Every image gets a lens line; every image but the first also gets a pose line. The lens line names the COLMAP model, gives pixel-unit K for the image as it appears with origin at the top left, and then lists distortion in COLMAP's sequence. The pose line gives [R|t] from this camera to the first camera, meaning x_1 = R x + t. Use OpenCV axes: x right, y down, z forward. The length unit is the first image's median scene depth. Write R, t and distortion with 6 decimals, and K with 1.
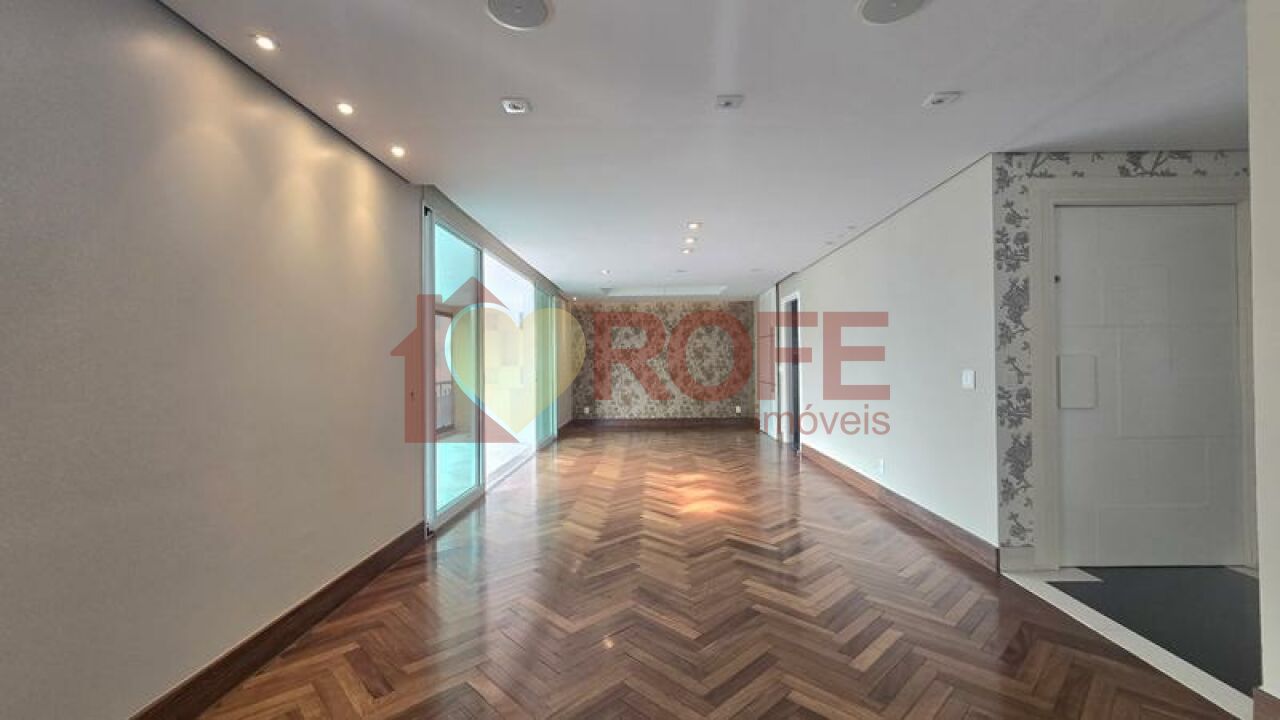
lens RADIAL K [[521.9, 0, 639.7], [0, 521.9, 360.1], [0, 0, 1]] dist [-0.007671, 0.002907]
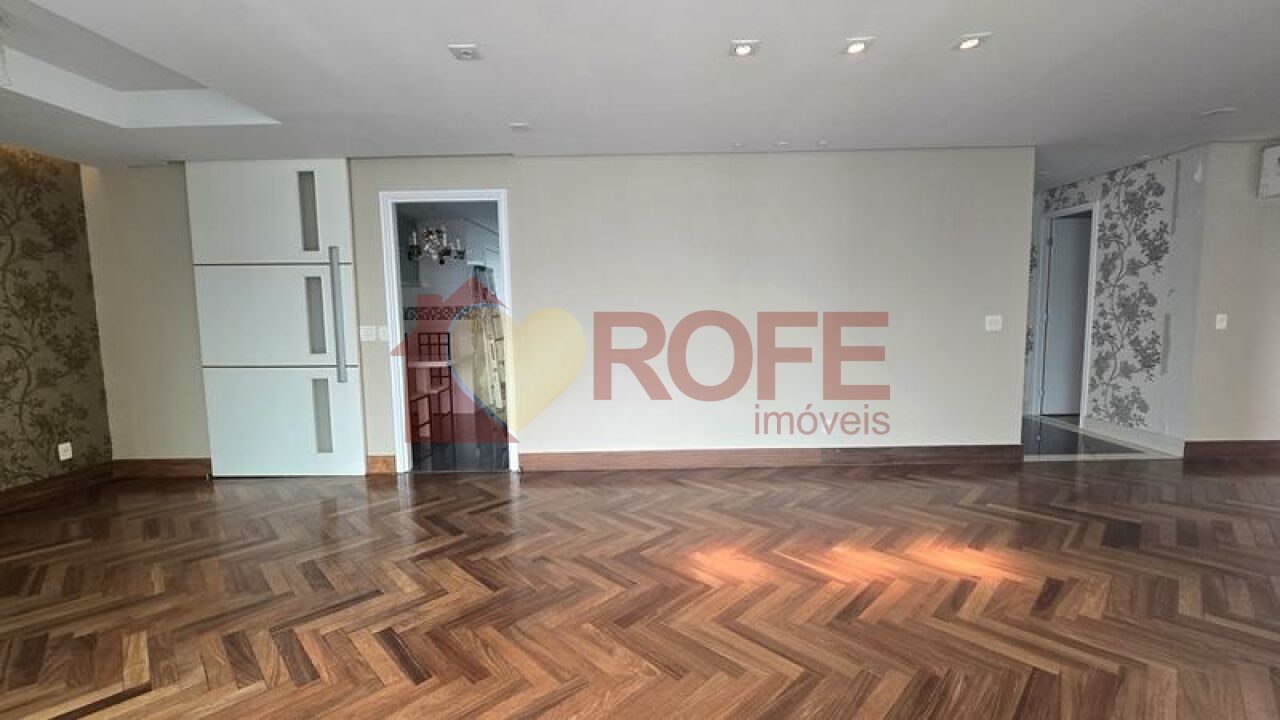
lens RADIAL K [[521.9, 0, 639.0], [0, 521.9, 356.1], [0, 0, 1]] dist [-0.007671, 0.002907]
pose [[-0.028516, -0.067671, 0.997300, -0.447168], [0.012556, 0.997603, 0.068050, 0.015079], [-0.999514, 0.014463, -0.027598, 1.427469]]
